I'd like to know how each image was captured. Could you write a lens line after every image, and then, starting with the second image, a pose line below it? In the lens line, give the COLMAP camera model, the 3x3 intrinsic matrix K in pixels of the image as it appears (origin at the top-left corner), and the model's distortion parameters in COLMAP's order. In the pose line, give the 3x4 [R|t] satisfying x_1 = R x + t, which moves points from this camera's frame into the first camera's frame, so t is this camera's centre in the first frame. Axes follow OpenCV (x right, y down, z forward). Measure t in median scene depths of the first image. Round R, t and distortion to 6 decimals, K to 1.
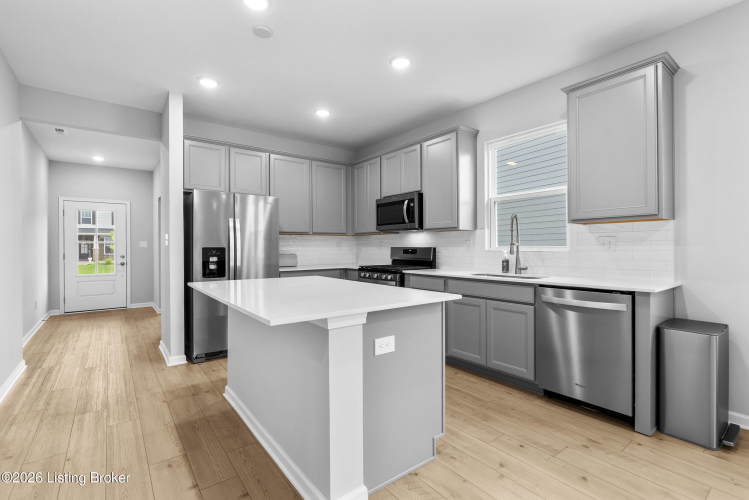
lens RADIAL K [[344.4, 0, 375.5], [0, 344.4, 247.7], [0, 0, 1]] dist [0.000074, -0.000121]
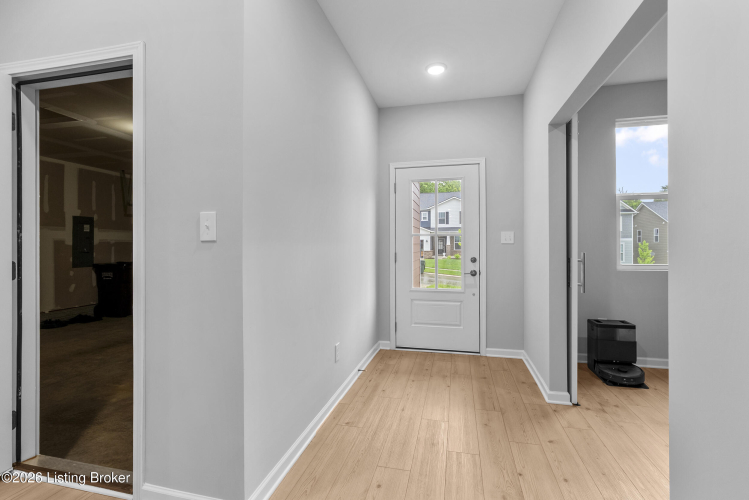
lens RADIAL K [[340.3, 0, 374.6], [0, 340.3, 247.4], [0, 0, 1]] dist [0.002158, 0.000273]
pose [[0.622189, 0.007446, -0.782831, -0.628232], [-0.000078, 0.999955, 0.009449, 0.001116], [0.782867, -0.005818, 0.622162, 0.829948]]
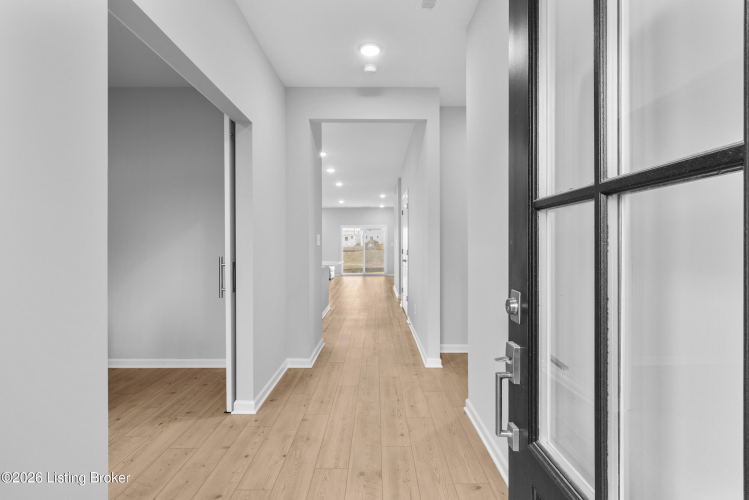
lens RADIAL K [[384.1, 0, 374.5], [0, 384.1, 250.0], [0, 0, 1]] dist [0.001289, 0.000069]
pose [[-0.787570, 0.000851, 0.616225, -1.232144], [0.005545, 0.999968, 0.005706, 0.002047], [-0.616200, 0.007911, -0.787550, 1.528933]]
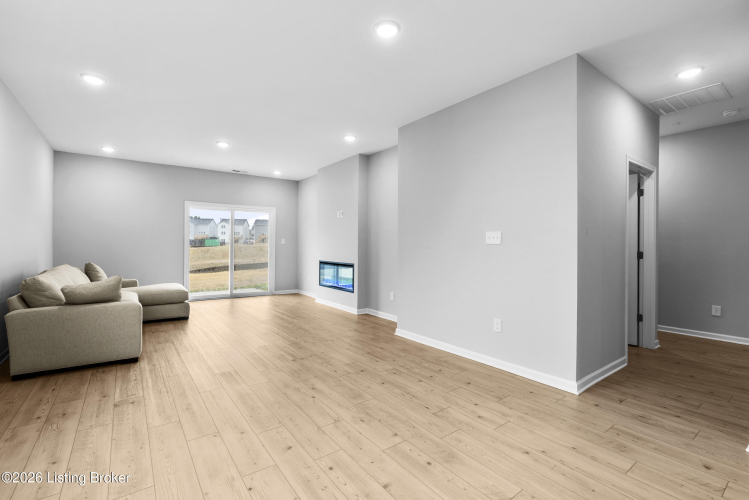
lens RADIAL K [[340.3, 0, 374.6], [0, 340.3, 247.4], [0, 0, 1]] dist [0.002158, 0.000273]
pose [[-0.999772, -0.002606, 0.021183, 0.259424], [-0.002530, 0.999990, 0.003636, -0.001964], [-0.021192, 0.003582, -0.999769, 0.516420]]
